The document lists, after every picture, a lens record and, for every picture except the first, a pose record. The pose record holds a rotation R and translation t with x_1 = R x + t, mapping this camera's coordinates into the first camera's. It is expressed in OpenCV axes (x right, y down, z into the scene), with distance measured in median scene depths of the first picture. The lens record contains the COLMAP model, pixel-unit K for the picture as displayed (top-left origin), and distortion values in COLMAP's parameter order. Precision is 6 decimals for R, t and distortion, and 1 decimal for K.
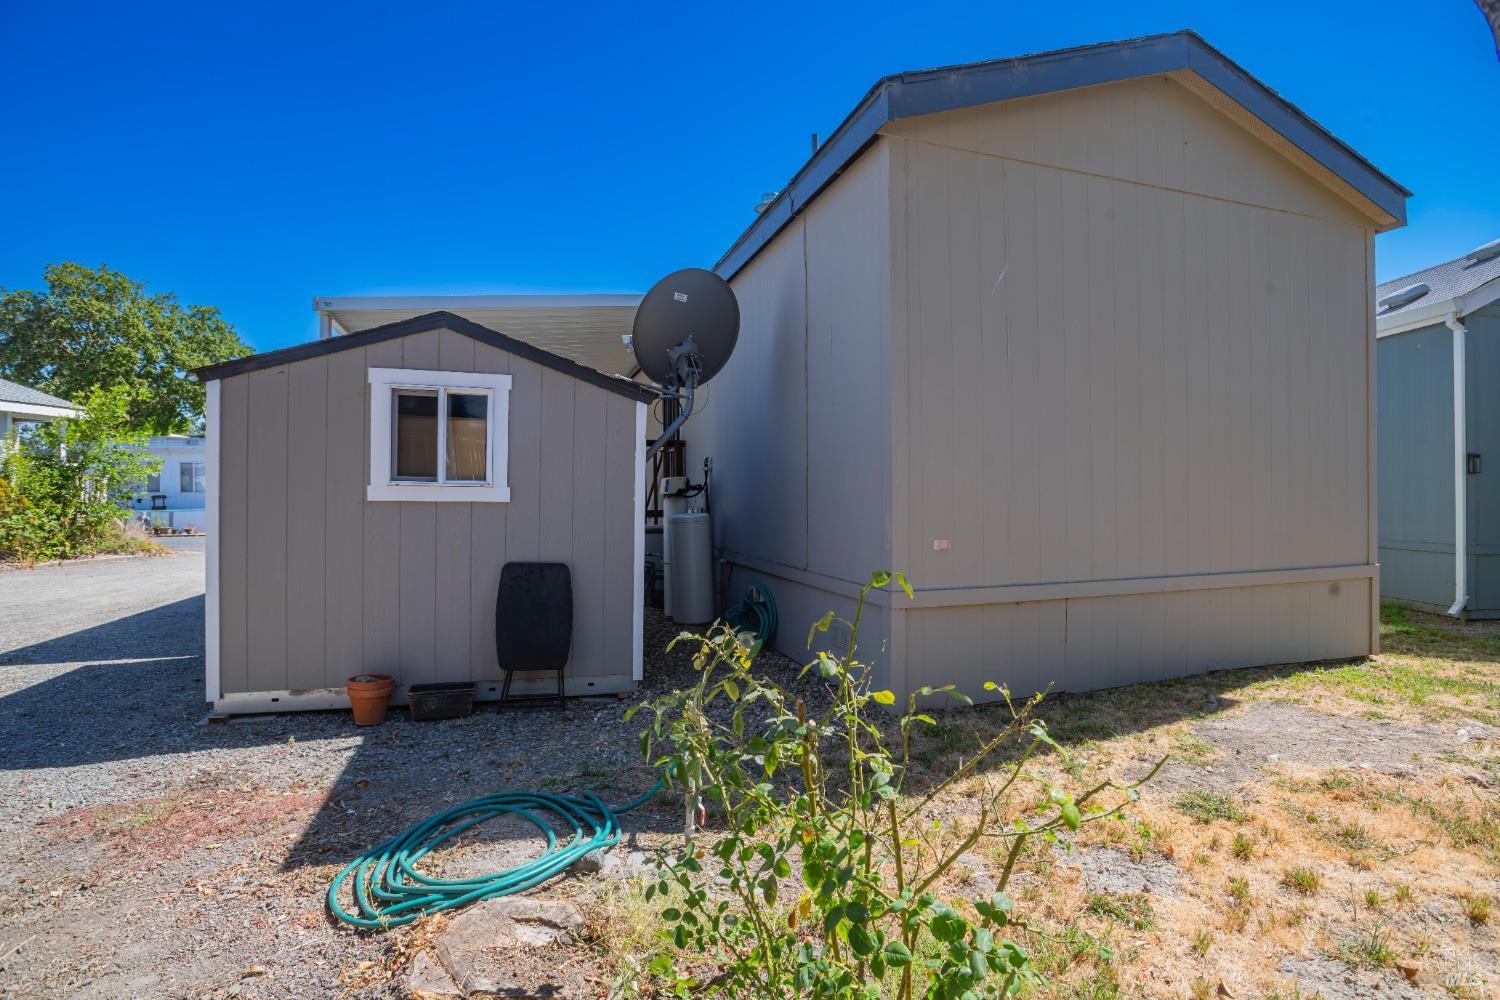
lens RADIAL K [[746.4, 0, 749.7], [0, 746.4, 500.1], [0, 0, 1]] dist [-0.036546, 0.001320]
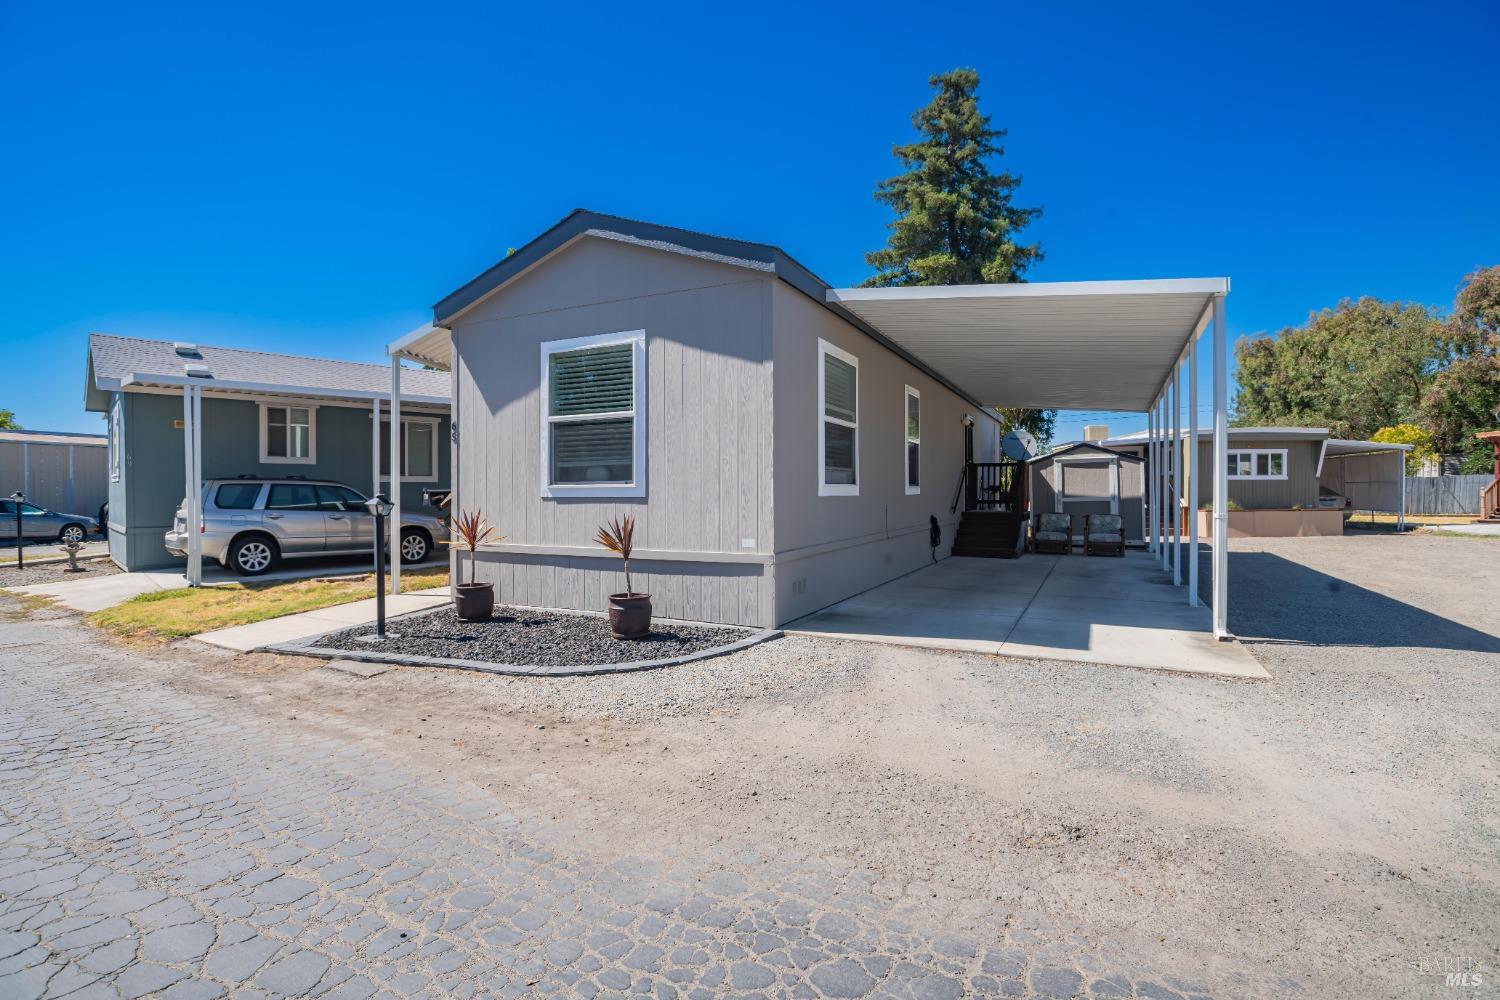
lens RADIAL K [[746.4, 0, 747.7], [0, 746.4, 501.6], [0, 0, 1]] dist [-0.036546, 0.001320]
pose [[0.720708, 0.002199, -0.693235, 0.346695], [0.005766, 0.999941, 0.009167, 0.073789], [0.693215, -0.010604, 0.720653, -4.143259]]
